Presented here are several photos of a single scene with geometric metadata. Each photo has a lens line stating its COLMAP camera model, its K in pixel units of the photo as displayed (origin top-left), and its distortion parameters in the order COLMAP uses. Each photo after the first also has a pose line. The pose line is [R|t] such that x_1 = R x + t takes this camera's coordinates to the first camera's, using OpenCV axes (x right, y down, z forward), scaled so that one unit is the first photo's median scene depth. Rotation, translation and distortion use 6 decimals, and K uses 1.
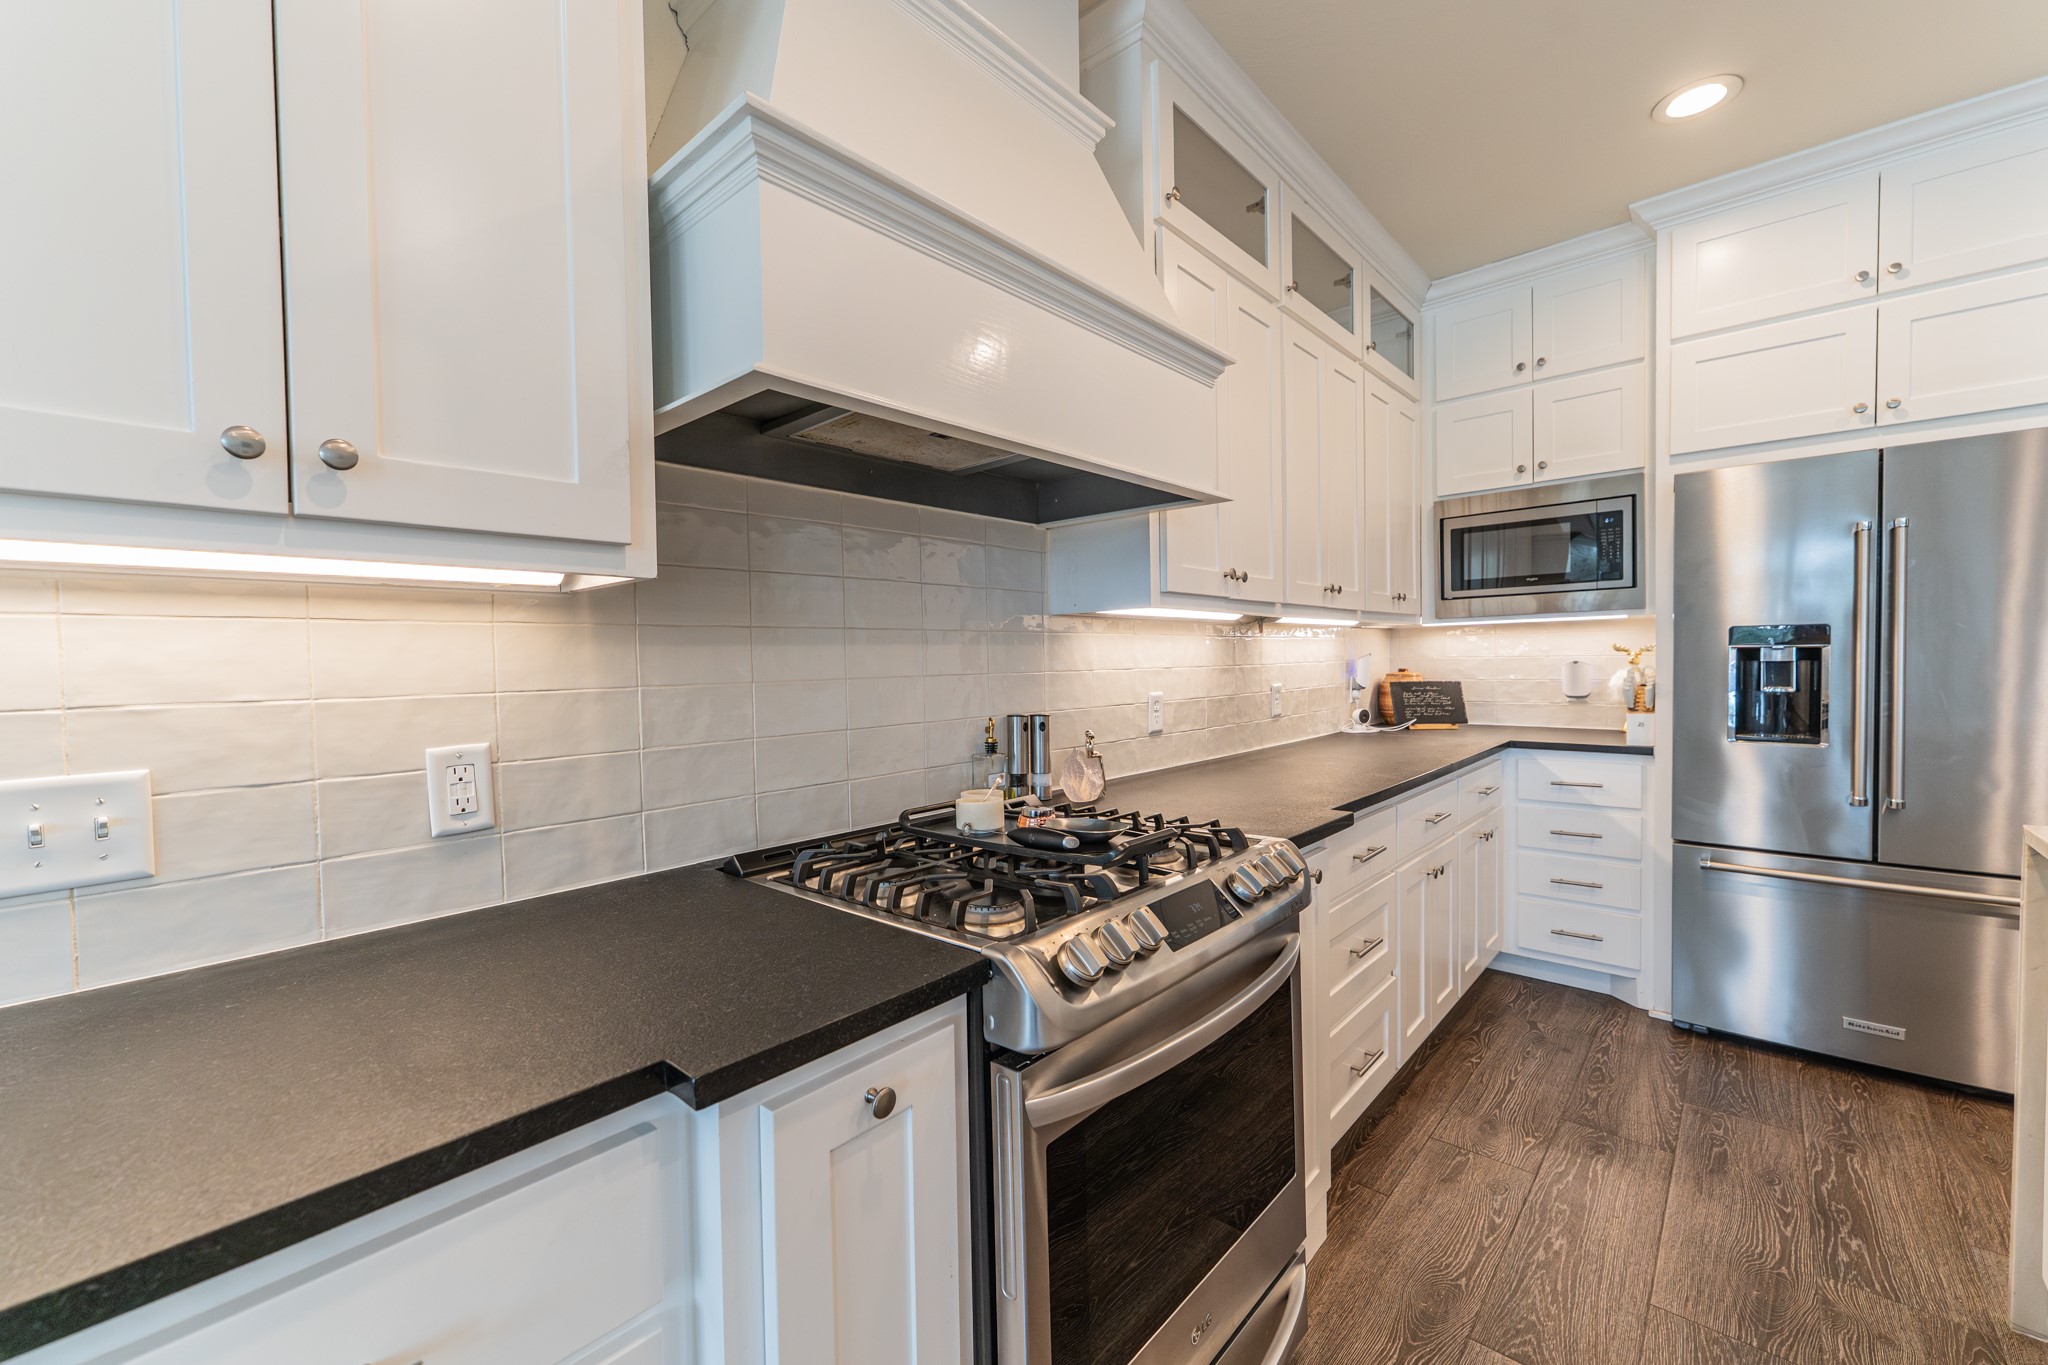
lens RADIAL K [[826.8, 0, 1008.1], [0, 826.8, 682.1], [0, 0, 1]] dist [-0.000705, 0.001155]
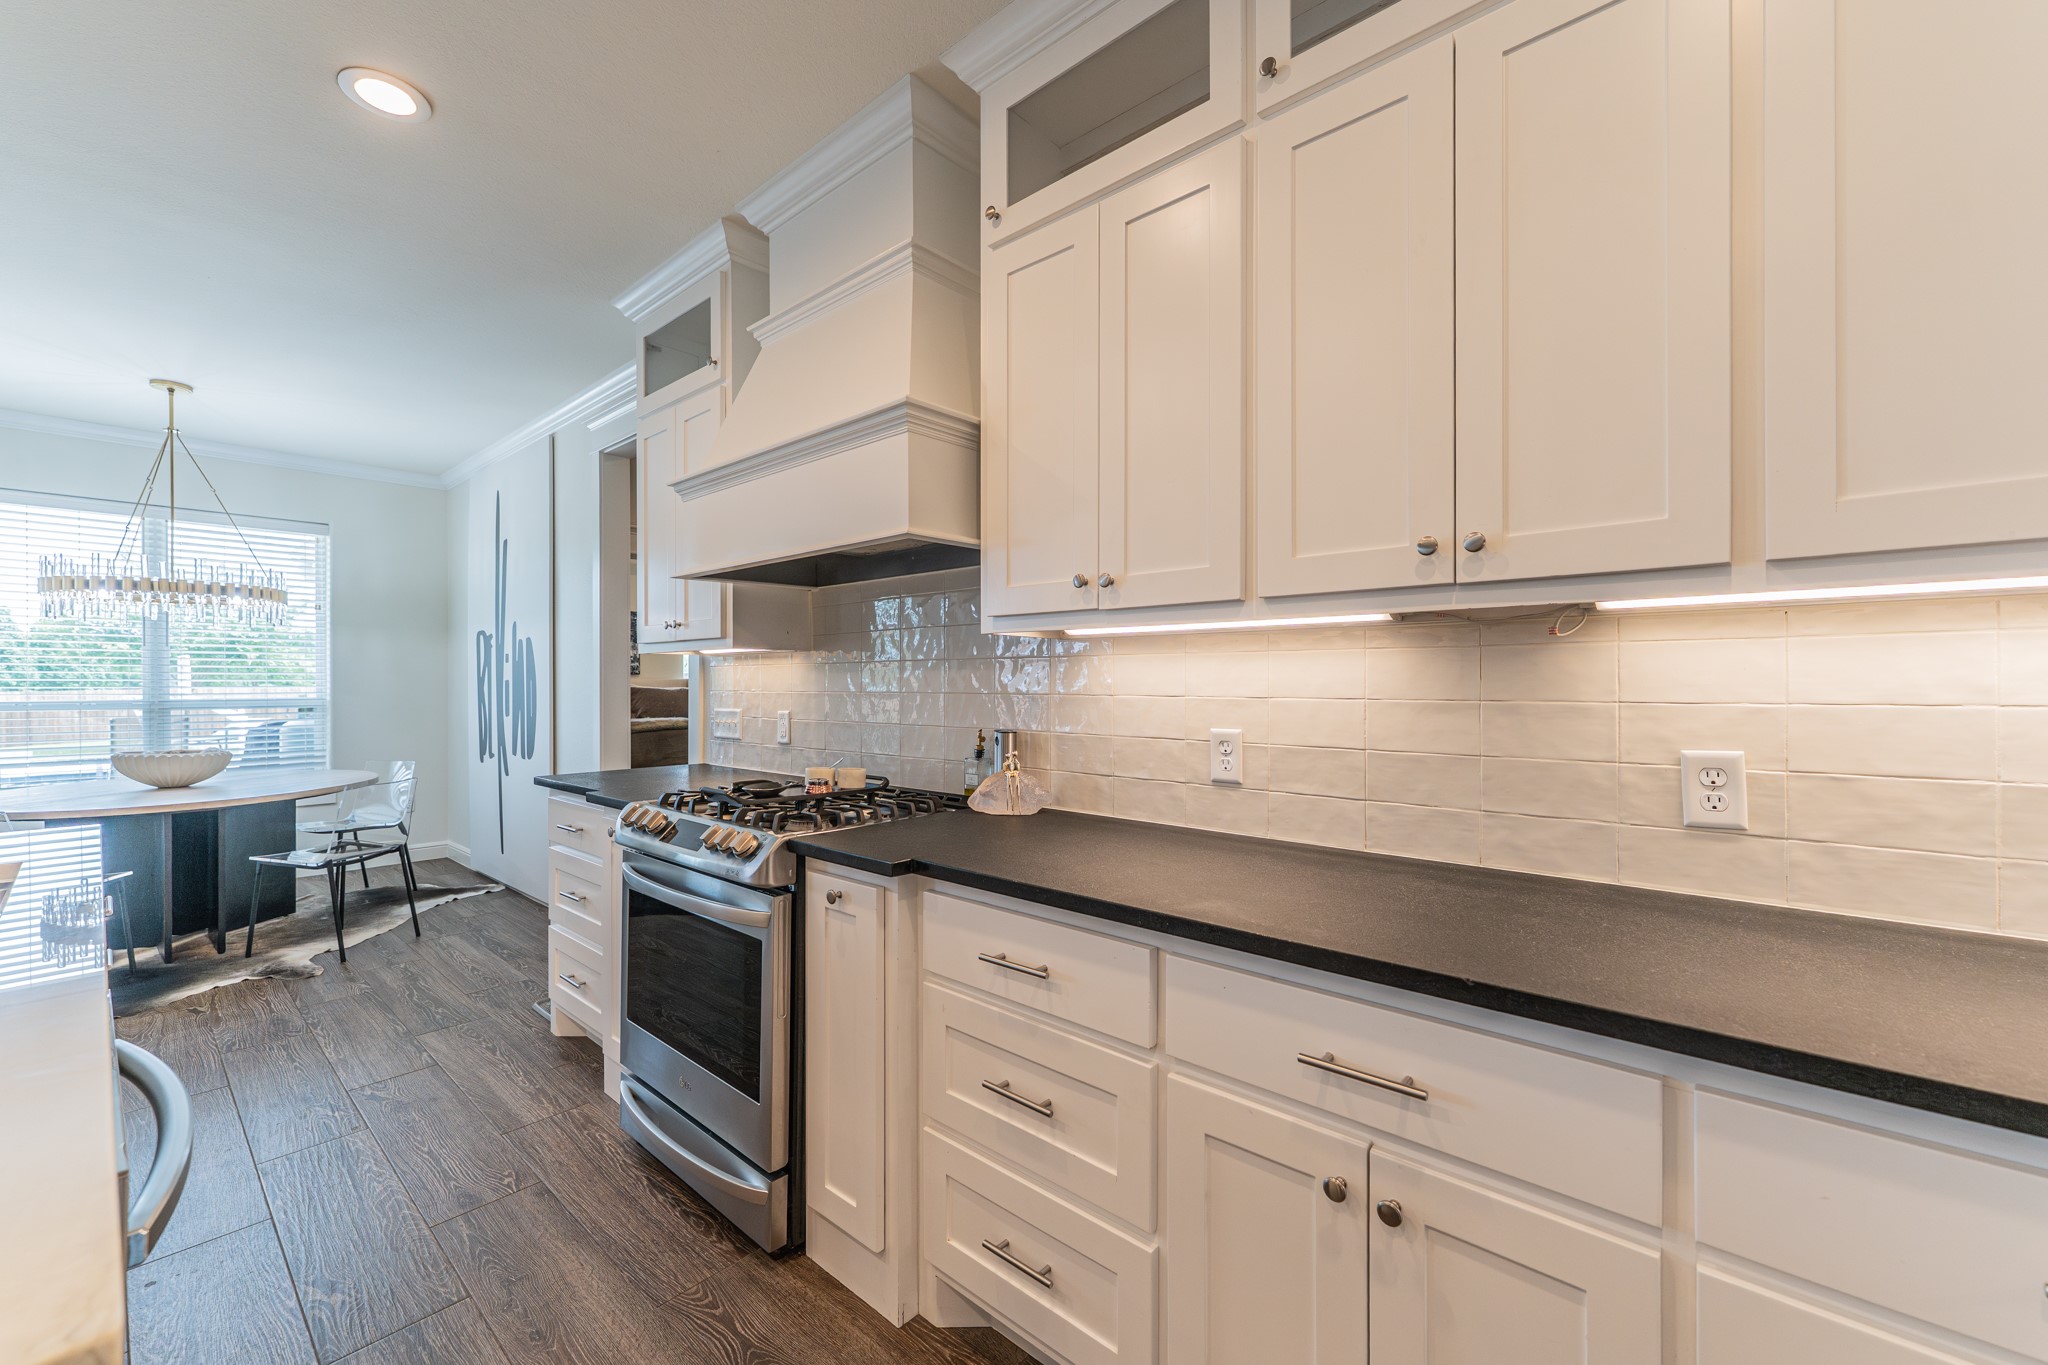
lens RADIAL K [[826.8, 0, 1017.5], [0, 826.8, 683.7], [0, 0, 1]] dist [-0.000705, 0.001155]
pose [[0.006344, 0.016621, -0.999842, 1.053067], [-0.028922, 0.999447, 0.016431, -0.040618], [0.999562, 0.028813, 0.006821, 0.909164]]
